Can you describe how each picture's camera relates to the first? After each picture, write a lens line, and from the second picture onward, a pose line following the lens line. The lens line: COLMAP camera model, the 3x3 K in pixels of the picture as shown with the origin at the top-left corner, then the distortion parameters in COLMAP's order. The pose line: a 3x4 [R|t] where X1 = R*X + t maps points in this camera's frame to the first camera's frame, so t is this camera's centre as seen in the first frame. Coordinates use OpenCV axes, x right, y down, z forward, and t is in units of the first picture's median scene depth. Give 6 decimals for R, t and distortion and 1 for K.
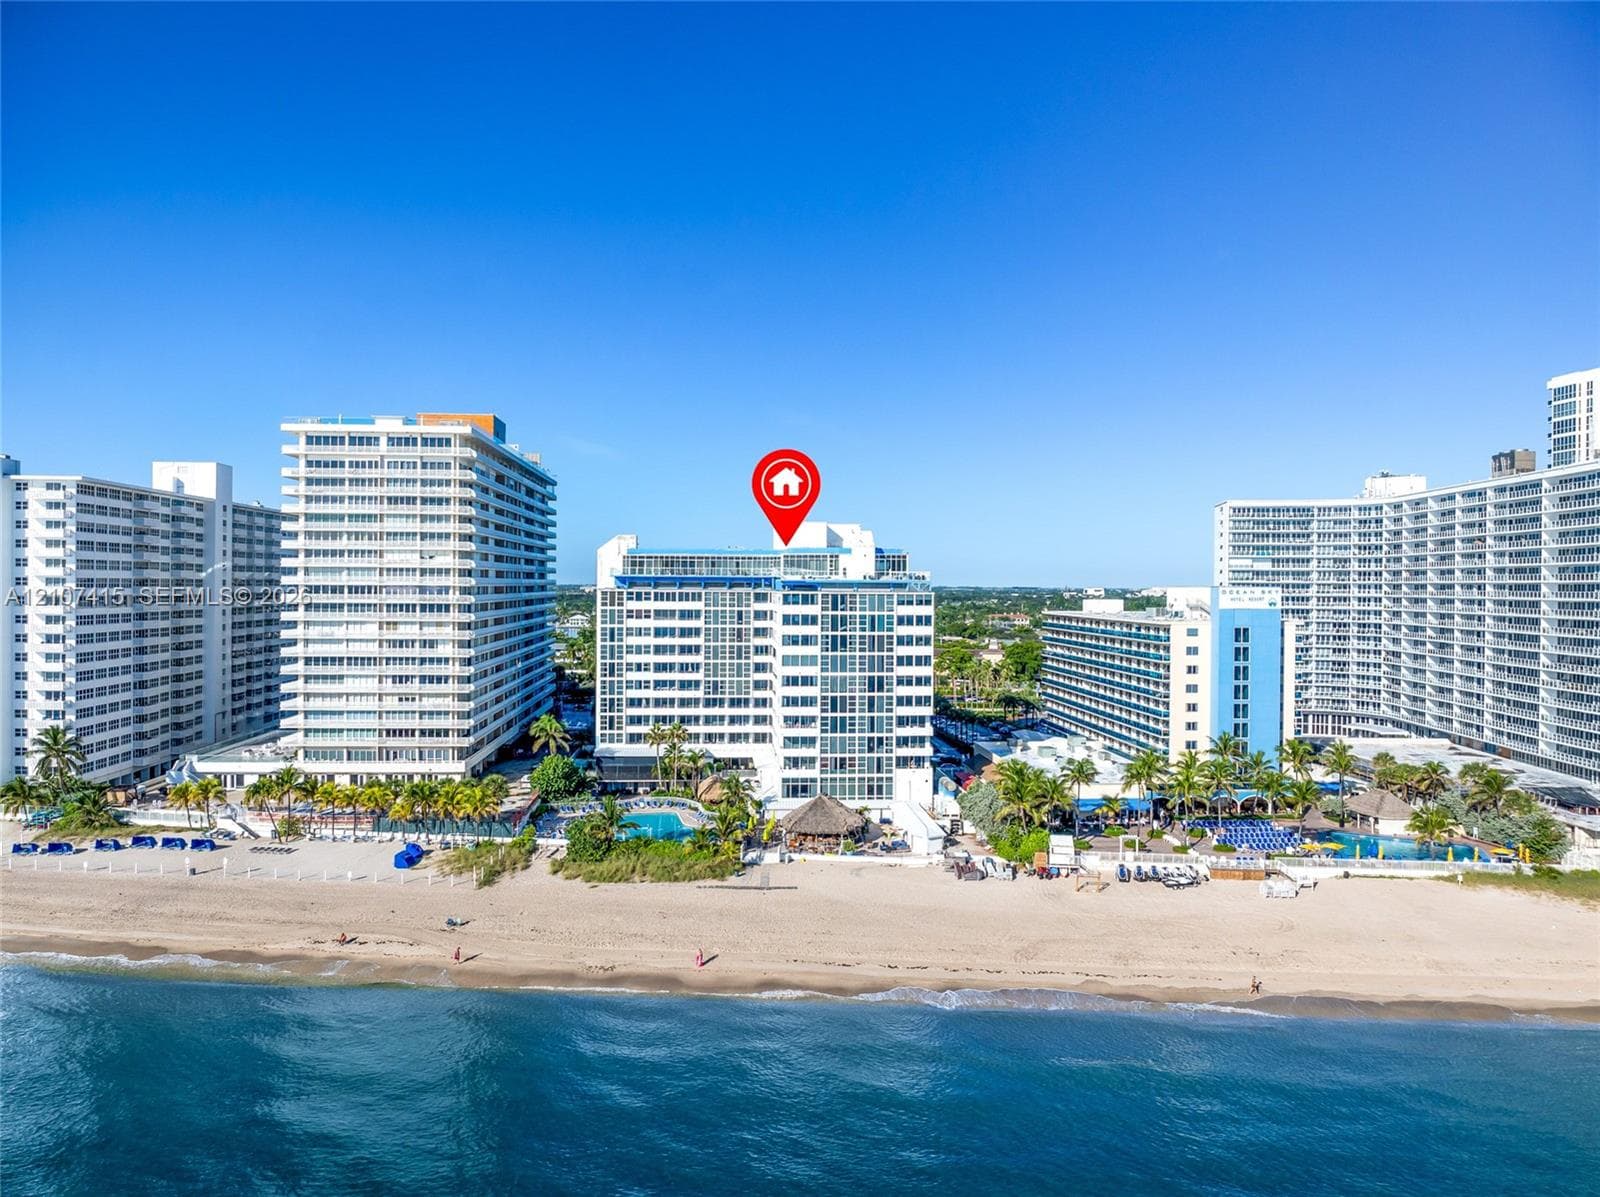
lens RADIAL K [[1121.0, 0, 795.2], [0, 1121.0, 590.4], [0, 0, 1]] dist [-0.042531, 0.001966]
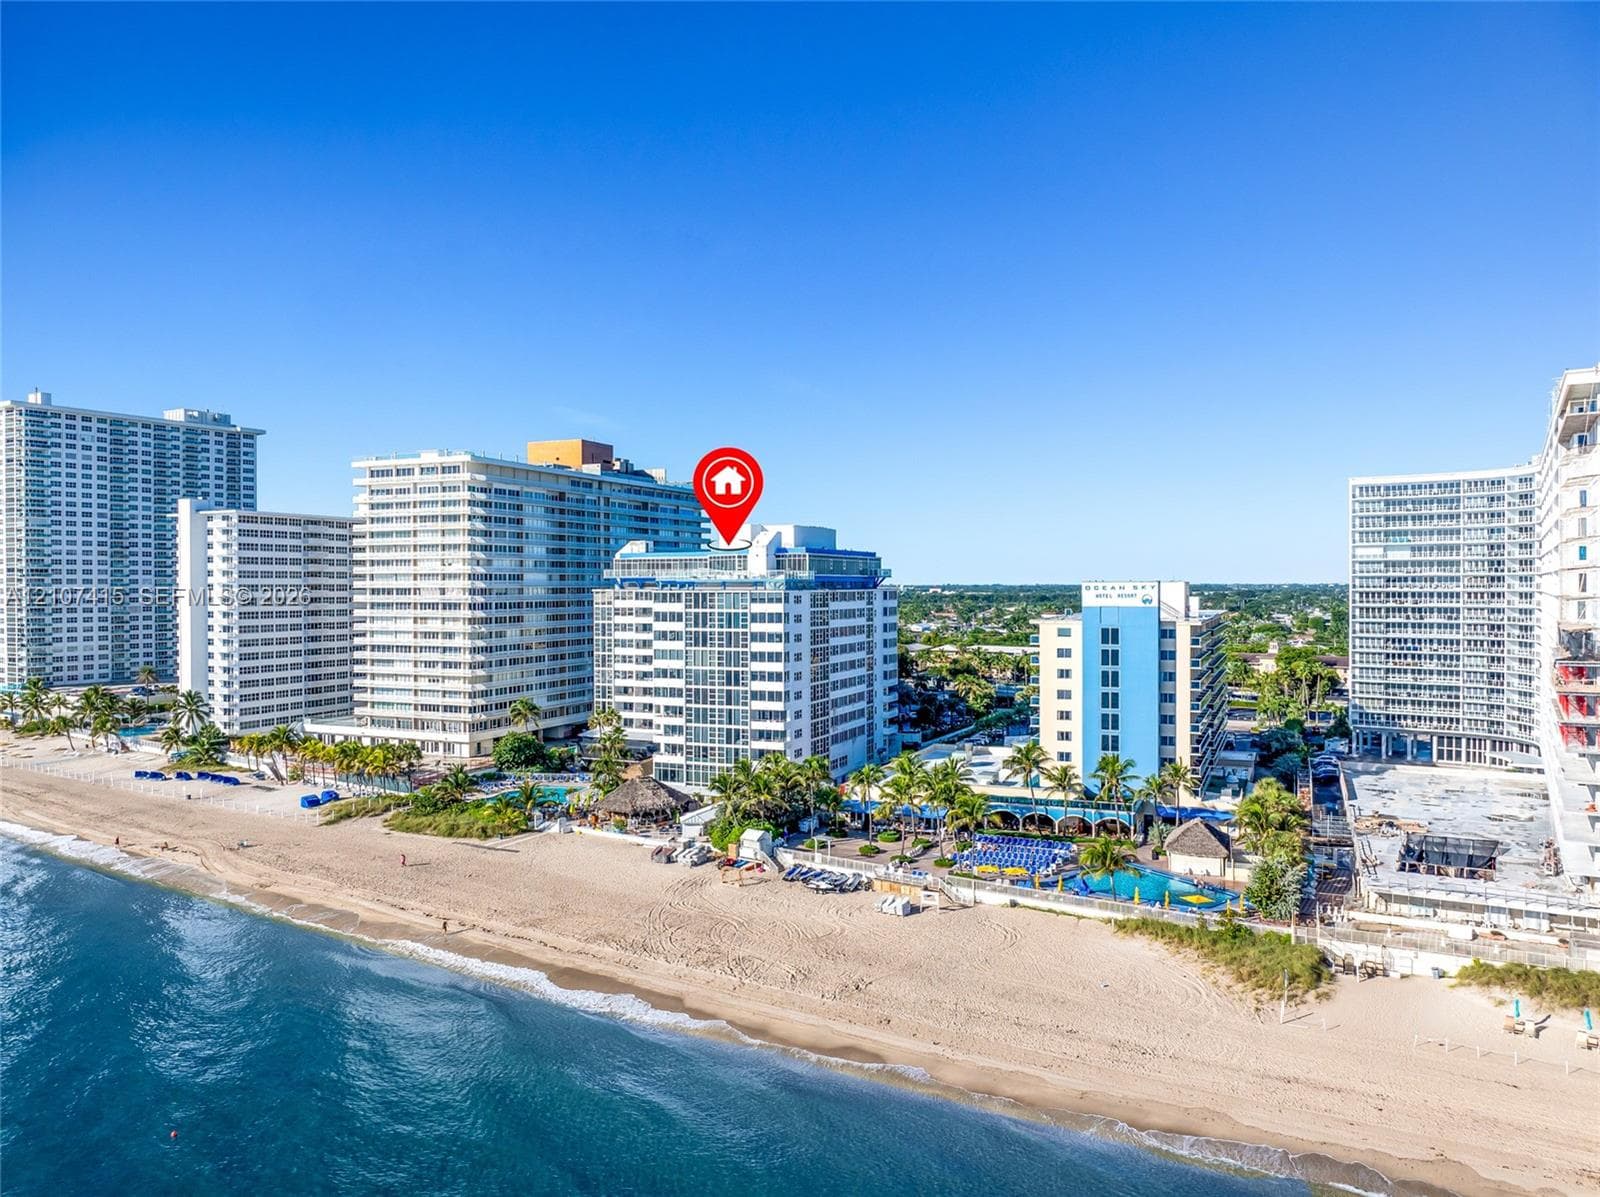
lens RADIAL K [[1121.0, 0, 792.8], [0, 1121.0, 597.3], [0, 0, 1]] dist [-0.042531, 0.001966]
pose [[0.889013, -0.004284, -0.457862, 0.568034], [0.007111, 0.999965, 0.004450, 0.003291], [0.457827, -0.007212, 0.889012, 0.090256]]
